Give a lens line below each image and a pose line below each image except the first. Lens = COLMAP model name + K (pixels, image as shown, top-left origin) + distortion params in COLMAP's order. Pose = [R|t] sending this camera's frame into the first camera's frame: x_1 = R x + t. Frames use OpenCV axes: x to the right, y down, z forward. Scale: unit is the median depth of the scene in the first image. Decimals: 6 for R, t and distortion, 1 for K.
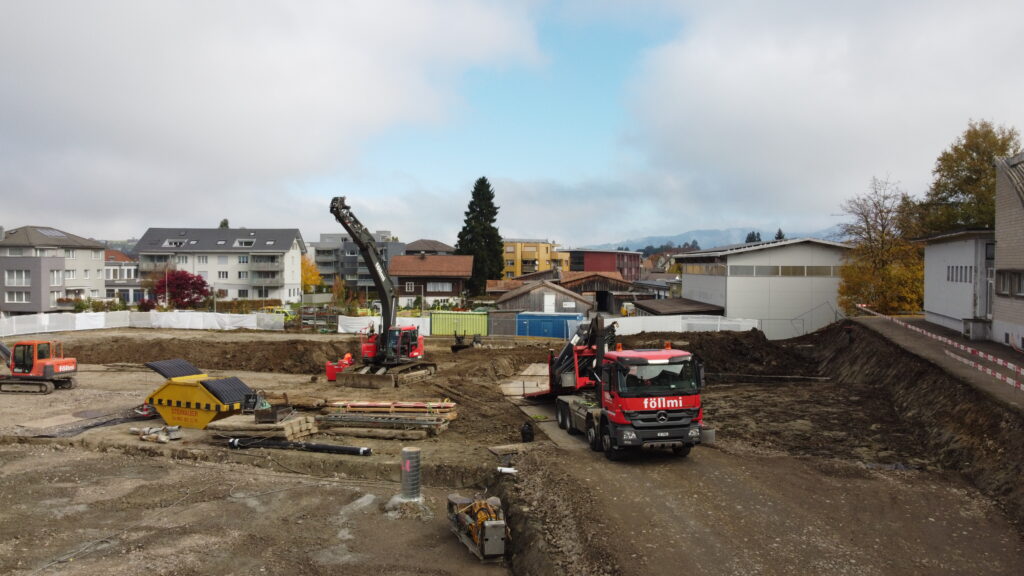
lens RADIAL K [[783.6, 0, 512.0], [0, 783.6, 288.0], [0, 0, 1]] dist [-0.002632, 0.005682]
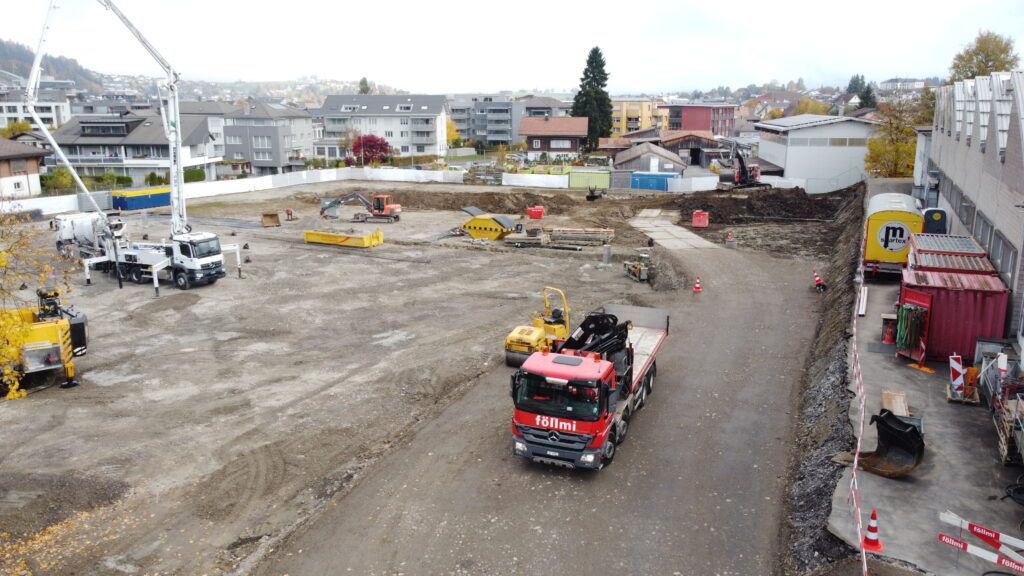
lens RADIAL K [[783.6, 0, 512.0], [0, 783.6, 288.0], [0, 0, 1]] dist [-0.002632, 0.005682]
pose [[0.993241, 0.022528, -0.113867, -0.024858], [0.000856, 0.979536, 0.201267, -0.029240], [0.116071, -0.200004, 0.972896, -0.264130]]
